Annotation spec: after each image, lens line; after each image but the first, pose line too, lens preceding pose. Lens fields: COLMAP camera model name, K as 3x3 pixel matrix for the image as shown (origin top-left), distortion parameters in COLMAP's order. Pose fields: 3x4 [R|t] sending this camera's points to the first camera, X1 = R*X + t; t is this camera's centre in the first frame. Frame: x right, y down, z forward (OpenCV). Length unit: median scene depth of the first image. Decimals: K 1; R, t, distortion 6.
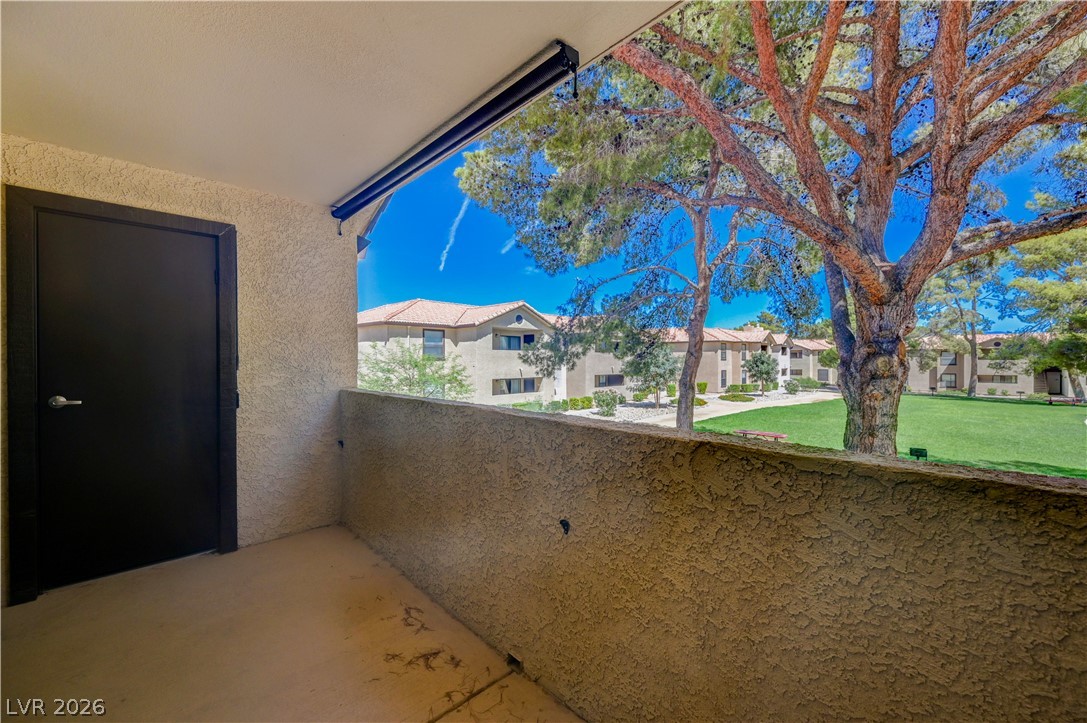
lens RADIAL K [[428.9, 0, 540.7], [0, 428.9, 361.3], [0, 0, 1]] dist [-0.001884, 0.000041]
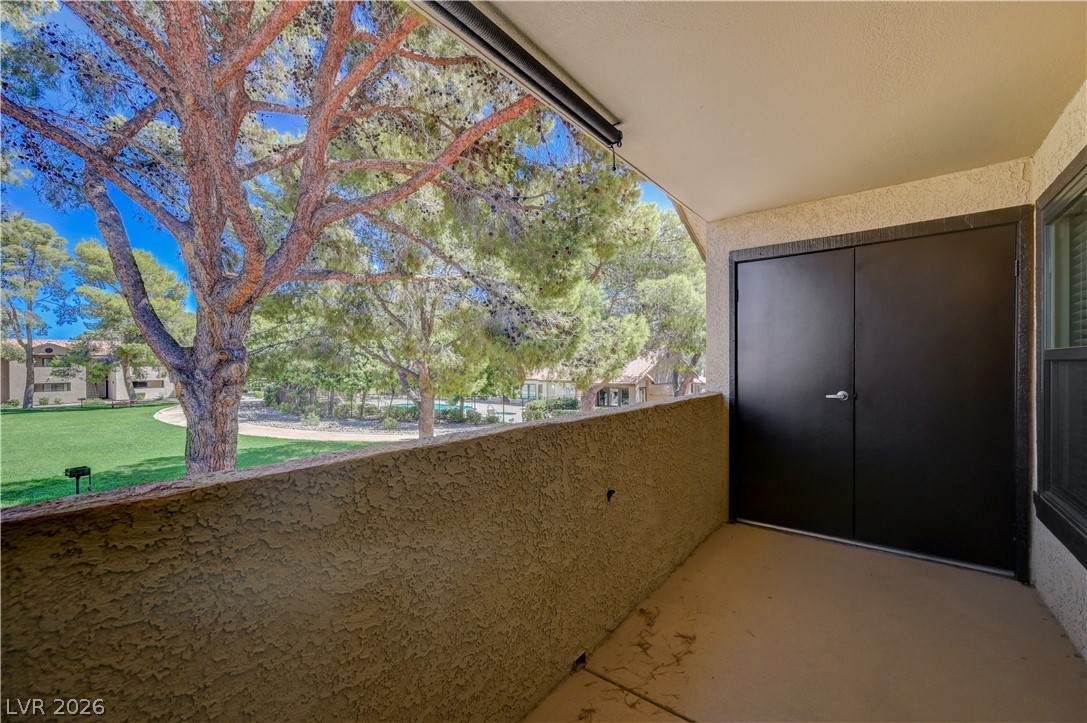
lens RADIAL K [[428.9, 0, 554.5], [0, 428.9, 367.8], [0, 0, 1]] dist [-0.001884, 0.000041]
pose [[-0.145904, -0.010510, 0.989243, -0.190981], [0.011557, 0.999857, 0.012327, -0.002264], [-0.989231, 0.013231, -0.145762, 0.216248]]
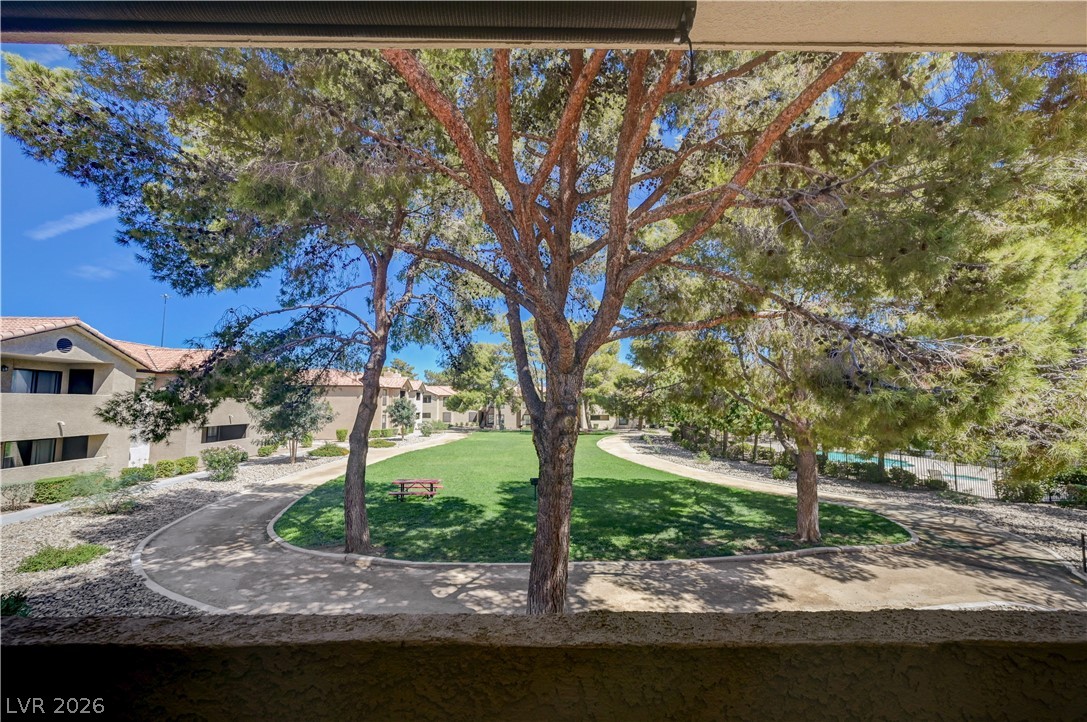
lens RADIAL K [[428.9, 0, 548.5], [0, 428.9, 366.0], [0, 0, 1]] dist [-0.001884, 0.000041]
pose [[0.679641, 0.063013, 0.730834, -0.074387], [0.003156, 0.996043, -0.088815, -0.025070], [-0.733538, 0.062669, 0.676753, 0.118274]]
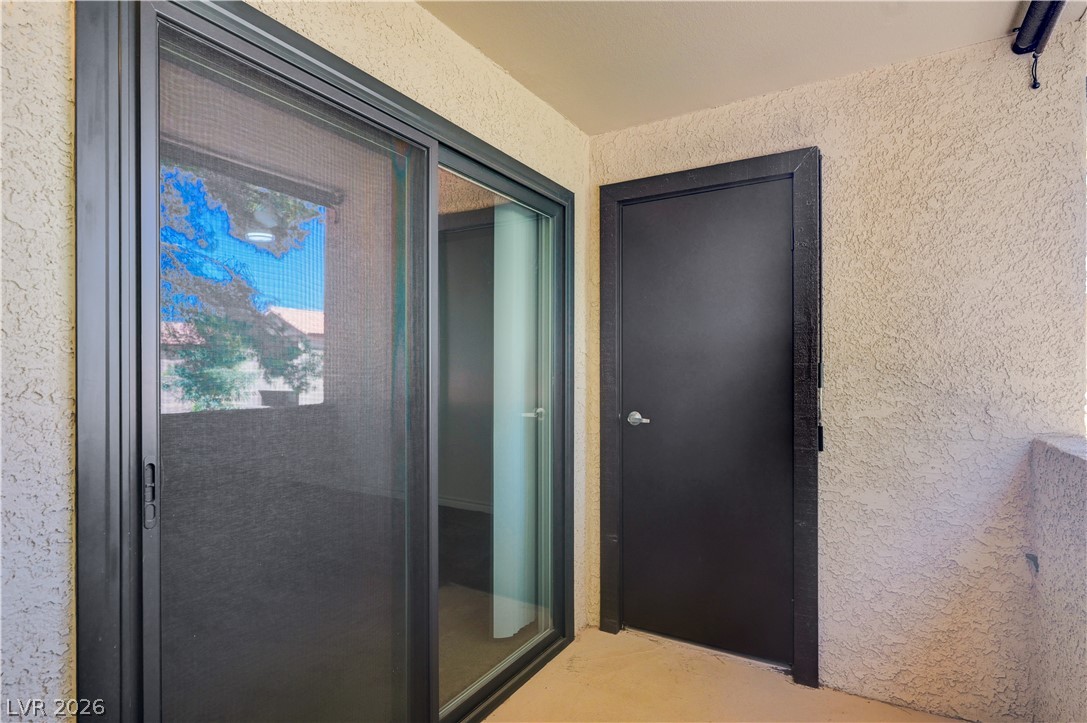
lens RADIAL K [[569.2, 0, 536.9], [0, 569.2, 372.5], [0, 0, 1]] dist [-0.003600, 0.000730]
pose [[0.270288, 0.003726, -0.962772, -0.014781], [-0.004566, 0.999986, 0.002589, -0.000278], [0.962769, 0.003696, 0.270301, 0.118609]]
